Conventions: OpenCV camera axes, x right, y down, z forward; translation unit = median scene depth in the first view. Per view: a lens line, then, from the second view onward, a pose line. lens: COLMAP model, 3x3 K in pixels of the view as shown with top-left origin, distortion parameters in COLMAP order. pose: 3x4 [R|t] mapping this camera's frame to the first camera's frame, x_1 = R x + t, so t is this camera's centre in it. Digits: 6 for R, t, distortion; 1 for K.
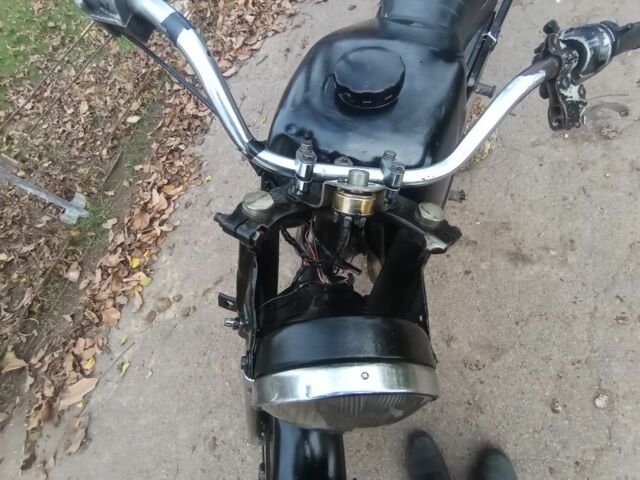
lens RADIAL K [[312.4, 0, 319.8], [0, 312.4, 246.2], [0, 0, 1]] dist [0.004412, 0.000381]
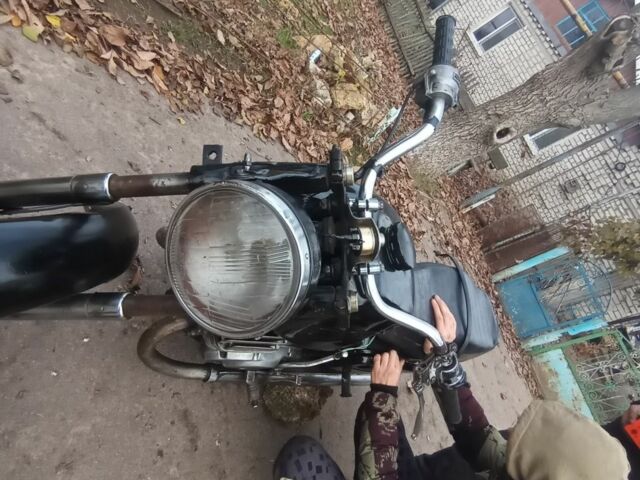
lens RADIAL K [[425.5, 0, 320.0], [0, 425.5, 240.0], [0, 0, 1]] dist [0.000521, -0.007588]
pose [[0.181093, 0.983432, 0.008163, 0.009711], [-0.791913, 0.150737, -0.591737, 0.204791], [-0.583164, 0.100695, 0.806090, -0.086409]]
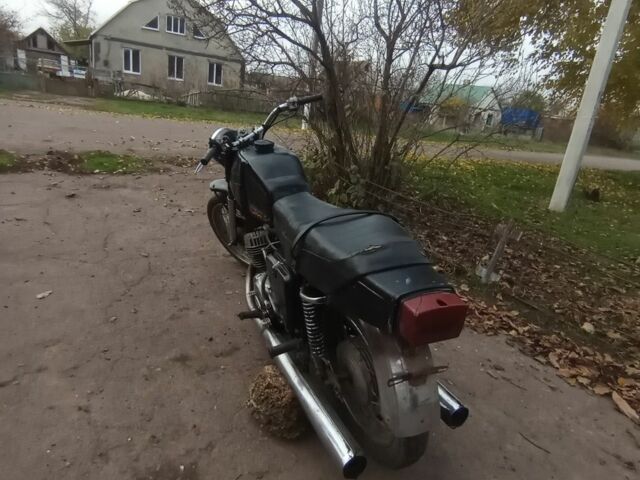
lens RADIAL K [[425.5, 0, 320.0], [0, 425.5, 240.0], [0, 0, 1]] dist [0.000521, -0.007588]
pose [[-0.687375, 0.399413, -0.606618, 0.693602], [-0.639198, 0.063923, 0.766381, -1.026325], [0.344879, 0.914540, 0.211364, 0.264694]]
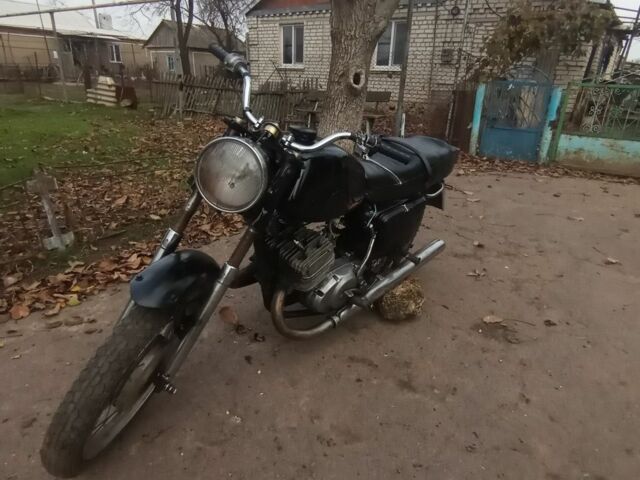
lens RADIAL K [[425.5, 0, 320.0], [0, 425.5, 240.0], [0, 0, 1]] dist [0.000521, -0.007588]
pose [[0.908991, 0.387996, -0.152297, 0.253366], [-0.390737, 0.665986, -0.635442, 0.473040], [-0.145121, 0.637120, 0.756980, -0.232937]]
